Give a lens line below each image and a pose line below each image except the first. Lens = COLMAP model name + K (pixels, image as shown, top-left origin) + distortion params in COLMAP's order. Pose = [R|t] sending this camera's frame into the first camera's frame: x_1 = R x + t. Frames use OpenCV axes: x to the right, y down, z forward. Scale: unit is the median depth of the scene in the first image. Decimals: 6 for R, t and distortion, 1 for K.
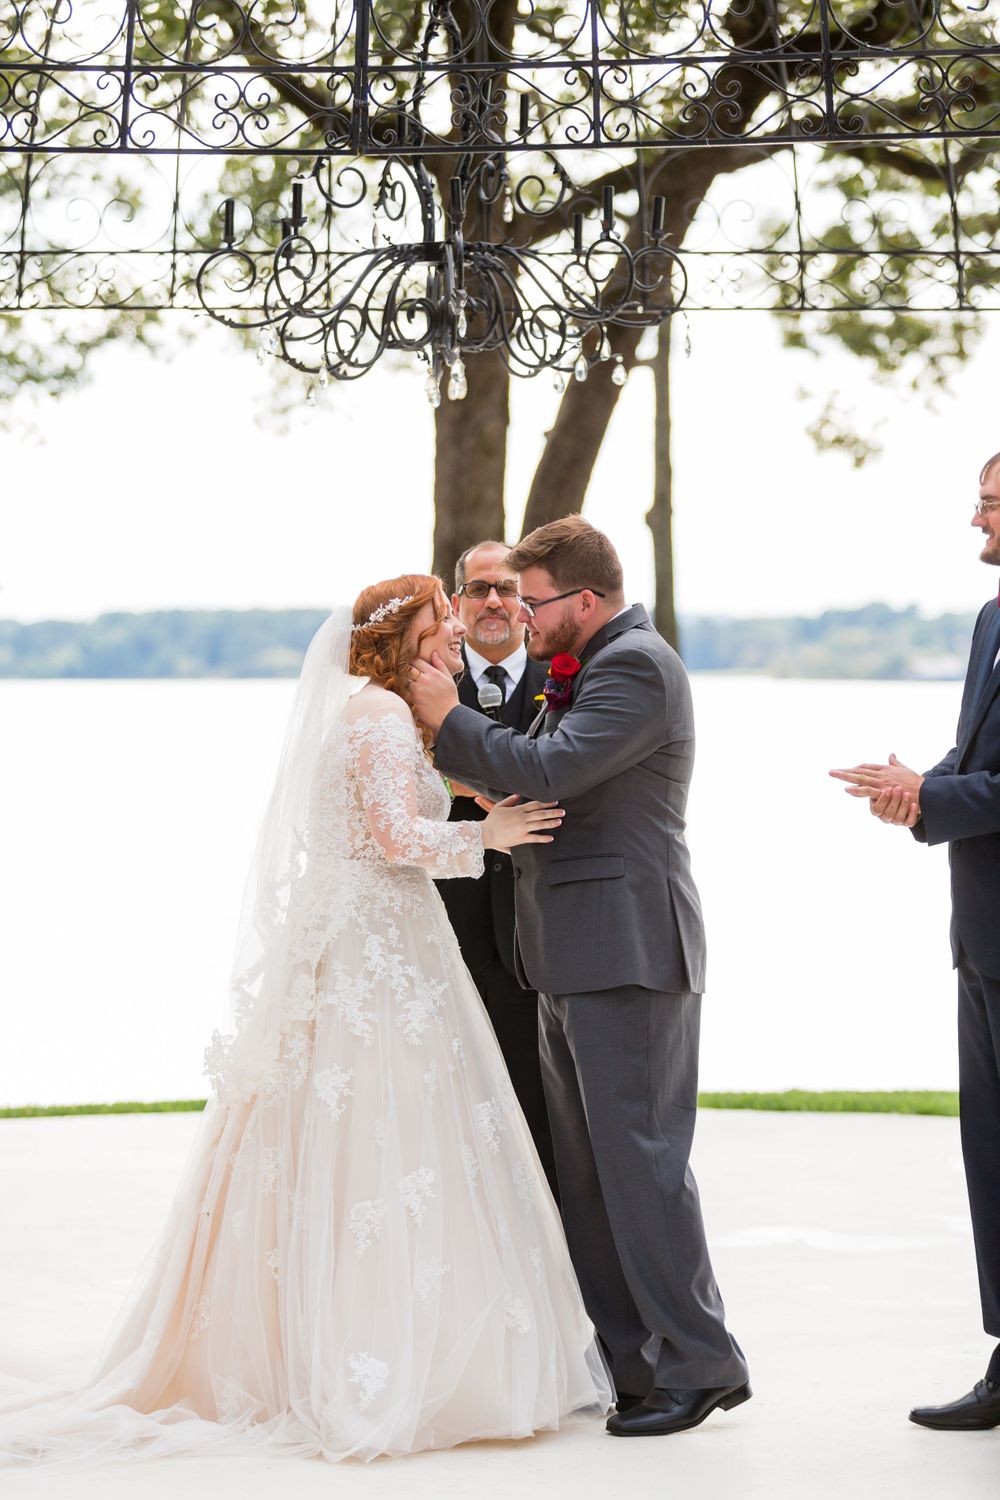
lens RADIAL K [[4591.7, 0, 459.6], [0, 4591.7, 597.5], [0, 0, 1]] dist [-0.018112, -0.359166]
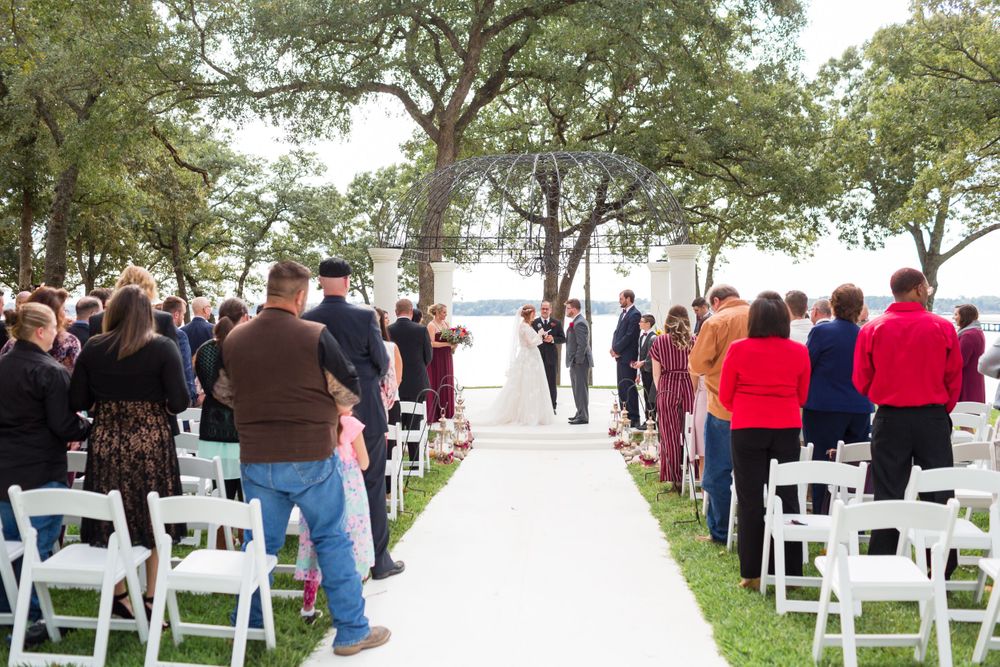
lens RADIAL K [[955.6, 0, 500.0], [0, 955.6, 333.5], [0, 0, 1]] dist [0.000803, 0.000323]
pose [[0.998522, 0.001467, -0.054326, 0.007342], [0.000592, 0.999283, 0.037860, -0.012961], [0.054342, -0.037837, 0.997805, -0.310893]]
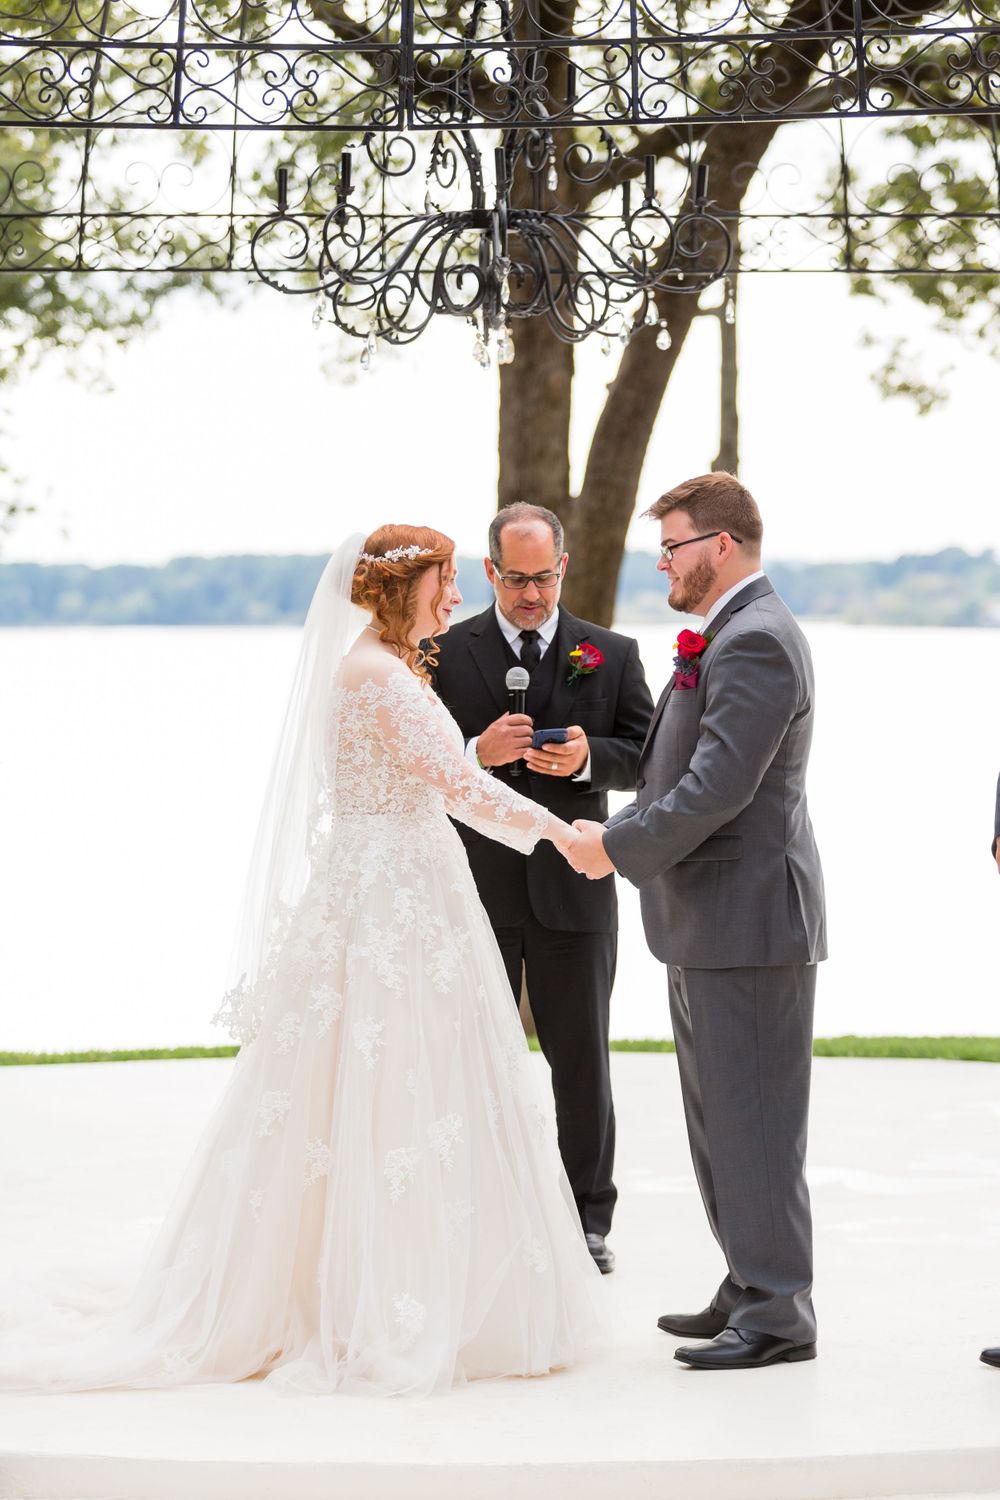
lens RADIAL K [[4616.3, 0, 525.0], [0, 4616.3, 751.5], [0, 0, 1]] dist [-0.001439, -0.530802]
pose [[0.999998, 0.000656, -0.001742, 0.004212], [-0.000576, 0.998965, 0.045490, -0.002648], [0.001770, -0.045489, 0.998963, -0.023807]]
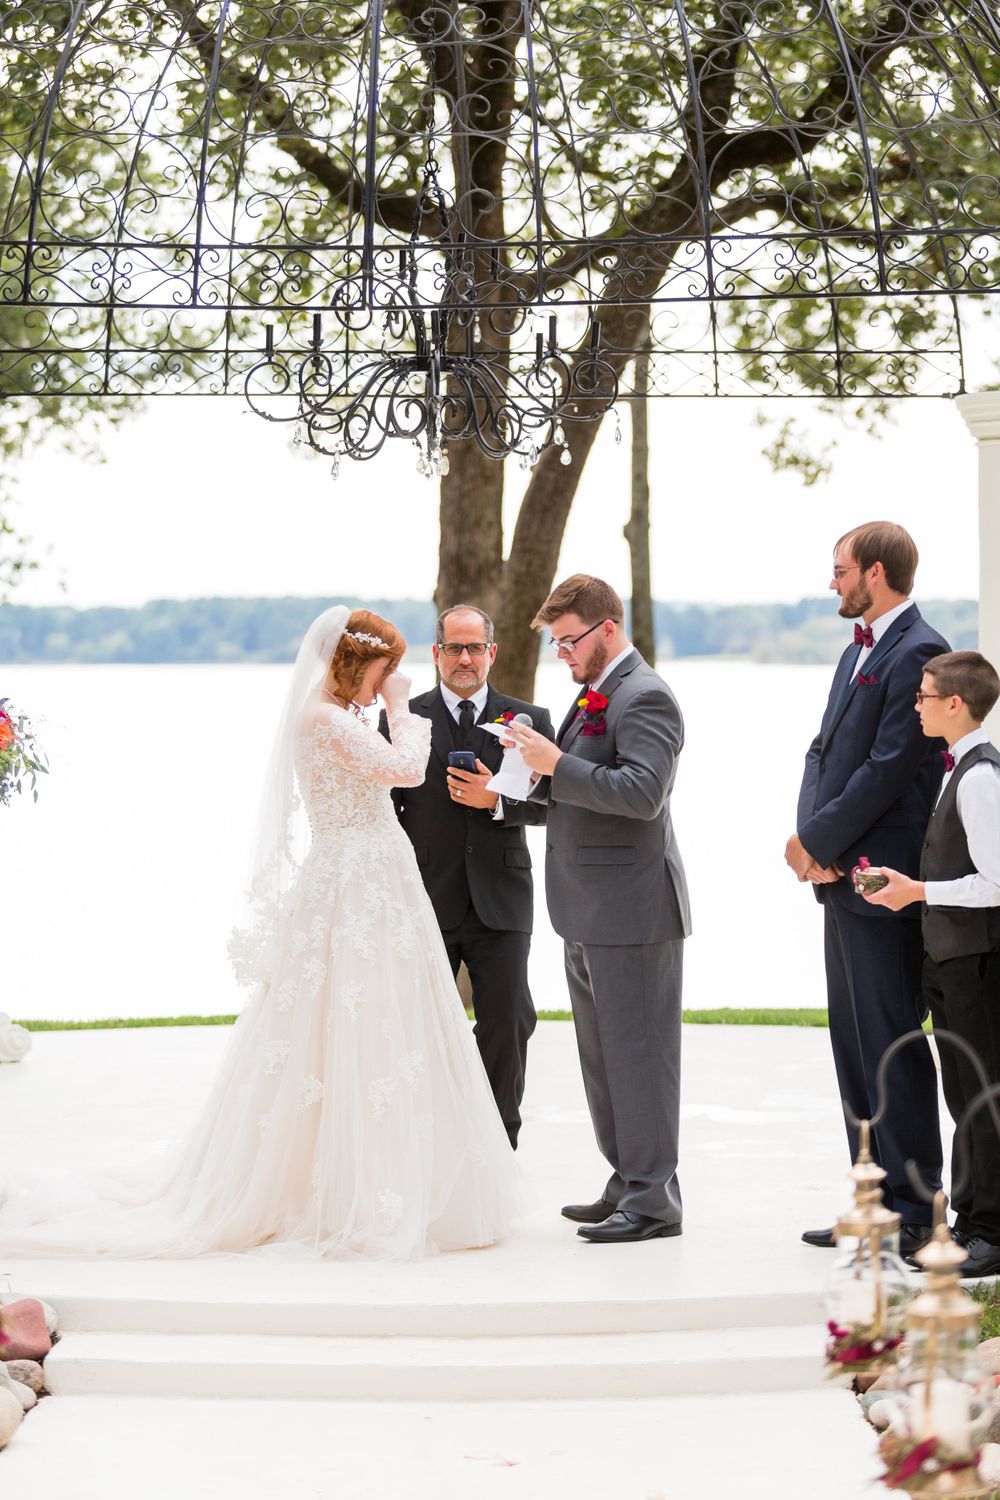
lens RADIAL K [[4175.0, 0, 500.0], [0, 4175.0, 750.0], [0, 0, 1]] dist [0.026697, -0.068730]
pose [[0.999980, 0.000490, 0.006273, 0.006049], [-0.000736, 0.999229, 0.039262, -0.008671], [-0.006249, -0.039266, 0.999209, -0.148441]]
